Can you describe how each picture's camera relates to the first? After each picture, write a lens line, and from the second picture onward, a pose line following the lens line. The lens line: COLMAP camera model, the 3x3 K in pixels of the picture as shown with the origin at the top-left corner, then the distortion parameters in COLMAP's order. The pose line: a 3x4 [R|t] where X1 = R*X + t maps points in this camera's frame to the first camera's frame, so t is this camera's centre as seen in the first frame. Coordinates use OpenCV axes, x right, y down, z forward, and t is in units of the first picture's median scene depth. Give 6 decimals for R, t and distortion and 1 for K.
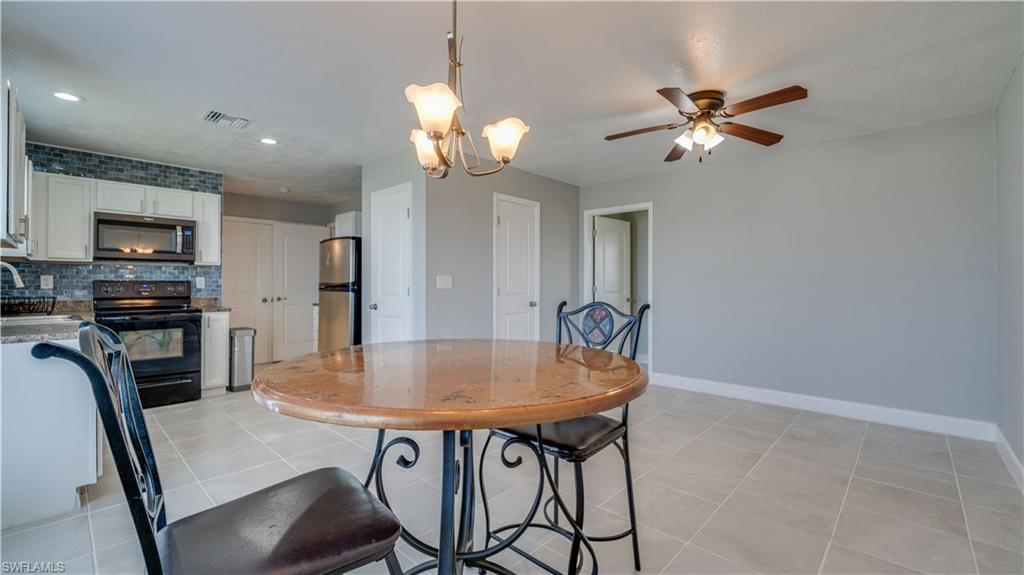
lens RADIAL K [[422.2, 0, 505.7], [0, 422.2, 284.3], [0, 0, 1]] dist [0.002038, -0.000654]
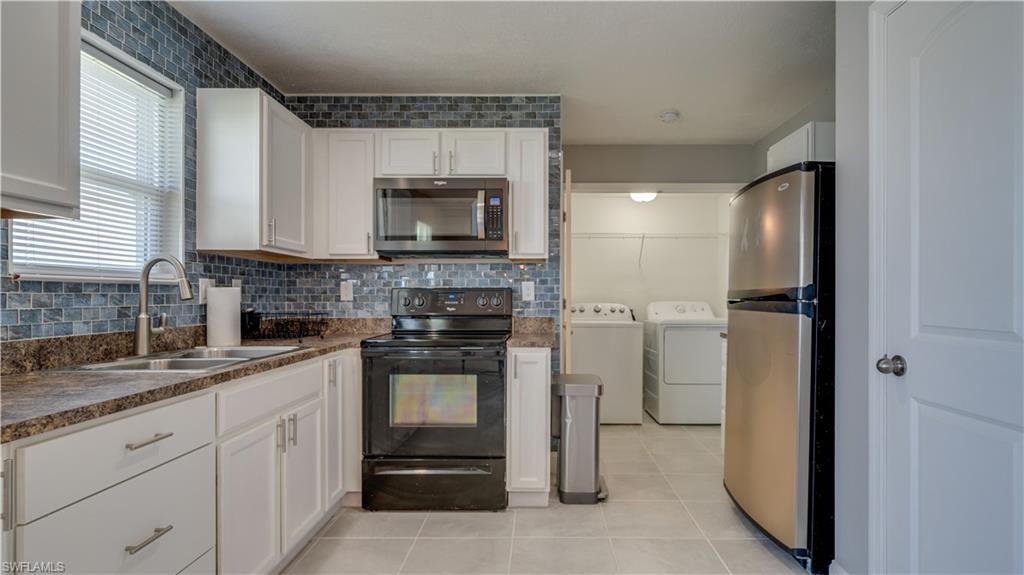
lens RADIAL K [[529.5, 0, 536.3], [0, 529.5, 298.7], [0, 0, 1]] dist [0.003598, 0.001757]
pose [[0.685076, 0.003984, -0.728460, -0.204064], [0.001428, 0.999976, 0.006812, 0.001758], [0.728470, -0.005707, 0.685054, 0.556266]]
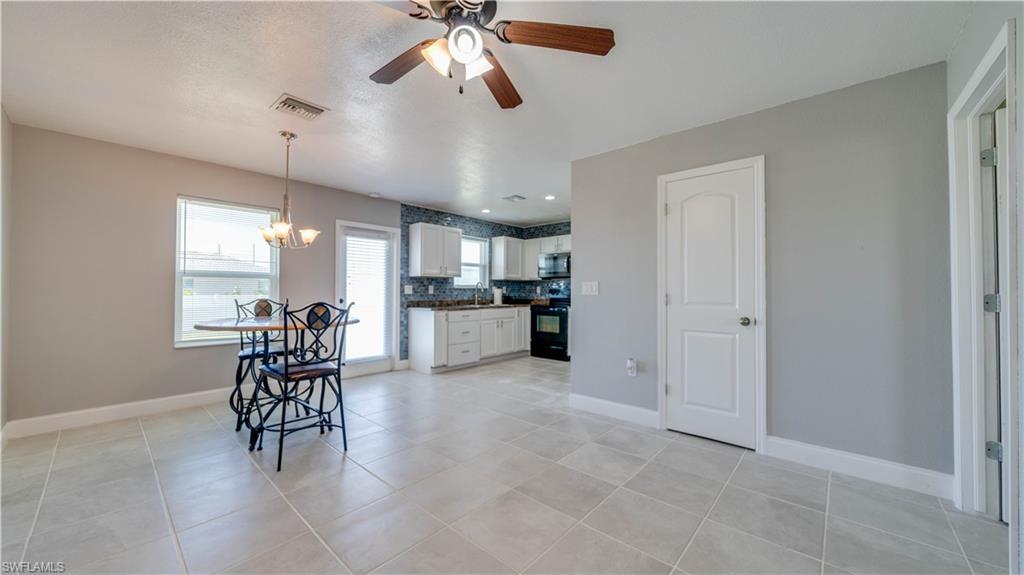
lens RADIAL K [[375.3, 0, 516.3], [0, 375.3, 286.8], [0, 0, 1]] dist [-0.001572, -0.000235]
pose [[0.036144, -0.013008, -0.999262, 0.699526], [0.000035, 0.999915, -0.013015, 0.003428], [0.999347, 0.000435, 0.036142, 0.728115]]
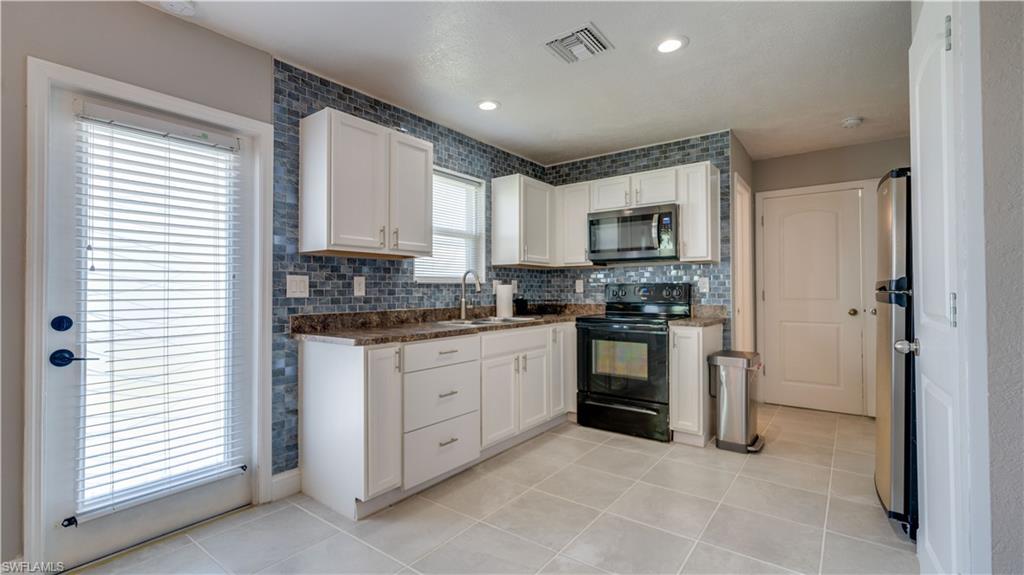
lens RADIAL K [[448.9, 0, 515.0], [0, 448.9, 283.4], [0, 0, 1]] dist [0.000974, 0.000671]
pose [[0.116835, -0.014790, -0.993041, 0.031343], [0.007032, 0.999876, -0.014064, 0.002380], [0.993126, -0.005340, 0.116924, 0.622524]]
